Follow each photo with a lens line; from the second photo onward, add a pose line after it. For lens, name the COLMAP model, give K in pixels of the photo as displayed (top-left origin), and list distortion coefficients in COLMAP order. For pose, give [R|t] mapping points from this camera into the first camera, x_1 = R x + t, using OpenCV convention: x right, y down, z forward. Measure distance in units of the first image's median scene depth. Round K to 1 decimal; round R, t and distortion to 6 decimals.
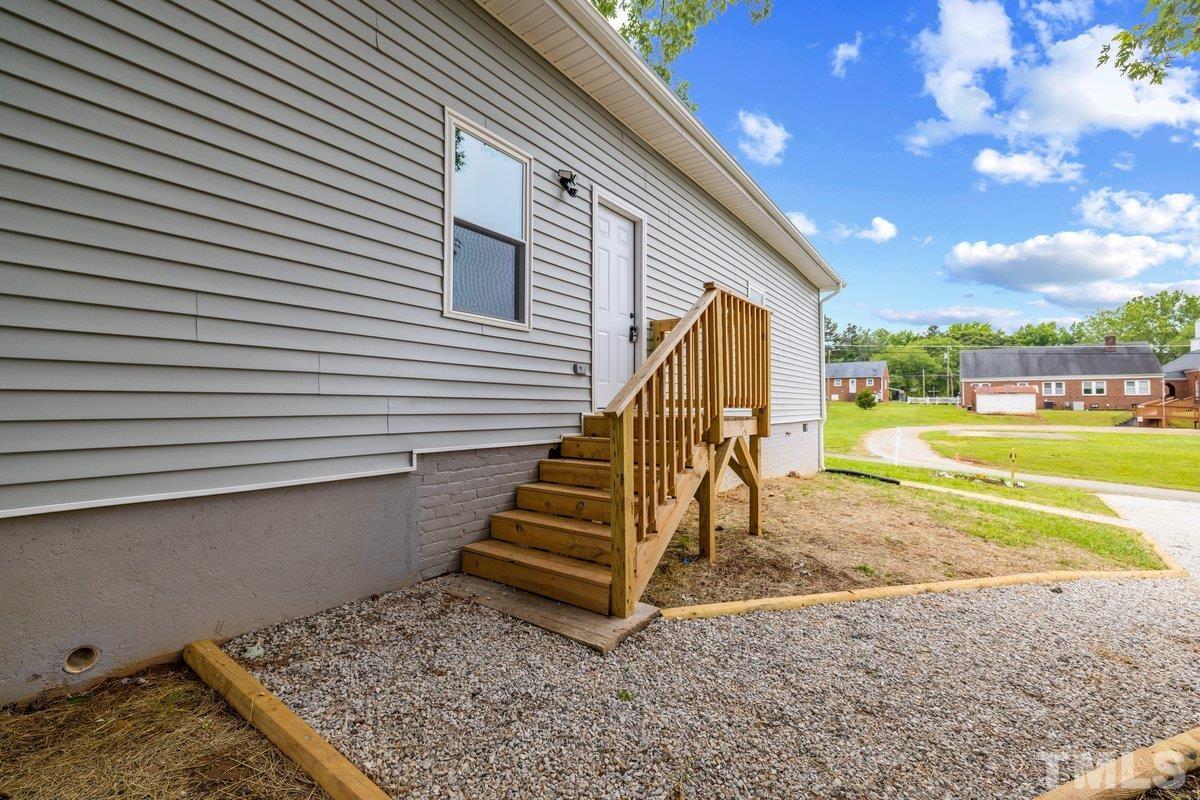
lens RADIAL K [[499.6, 0, 594.4], [0, 499.6, 412.8], [0, 0, 1]] dist [-0.000712, -0.000100]
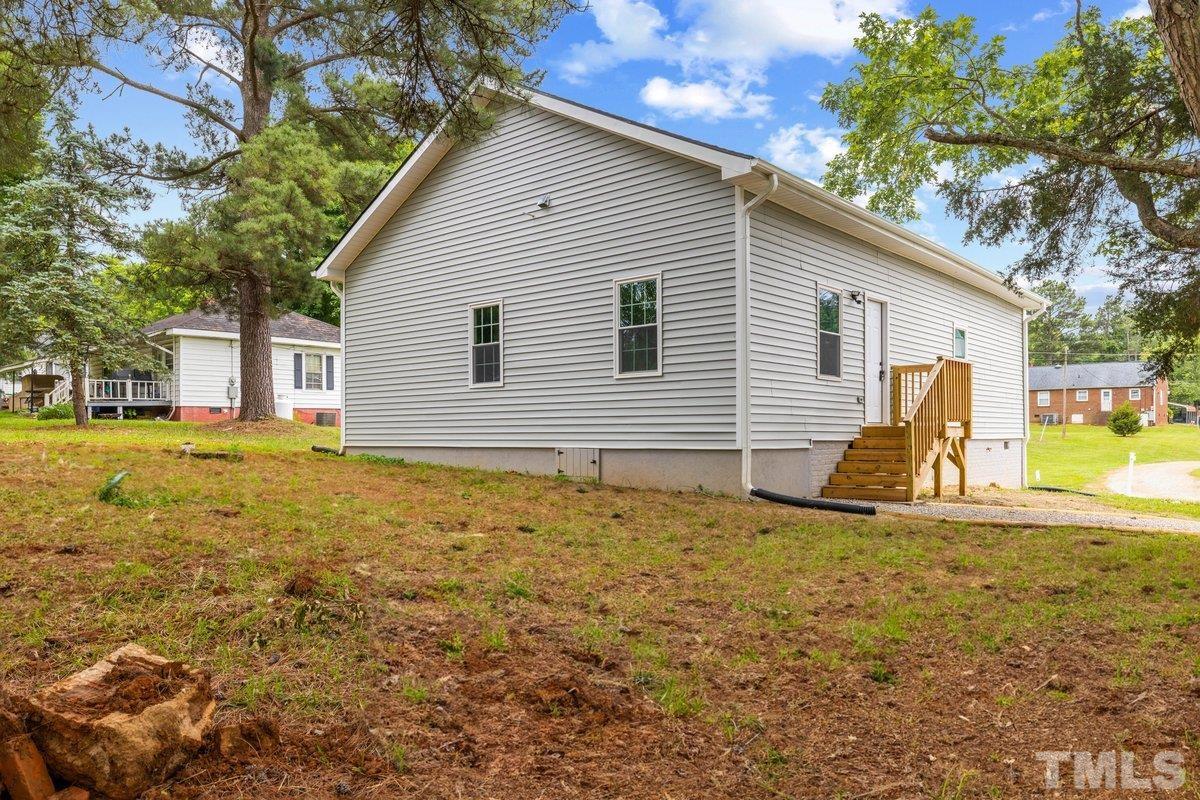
lens RADIAL K [[827.1, 0, 600.1], [0, 827.1, 451.3], [0, 0, 1]] dist [0.001122, -0.000247]
pose [[0.996460, 0.001488, -0.084057, -0.583162], [-0.000881, 0.999973, 0.007262, 0.061738], [0.084065, -0.007162, 0.996435, -1.657627]]
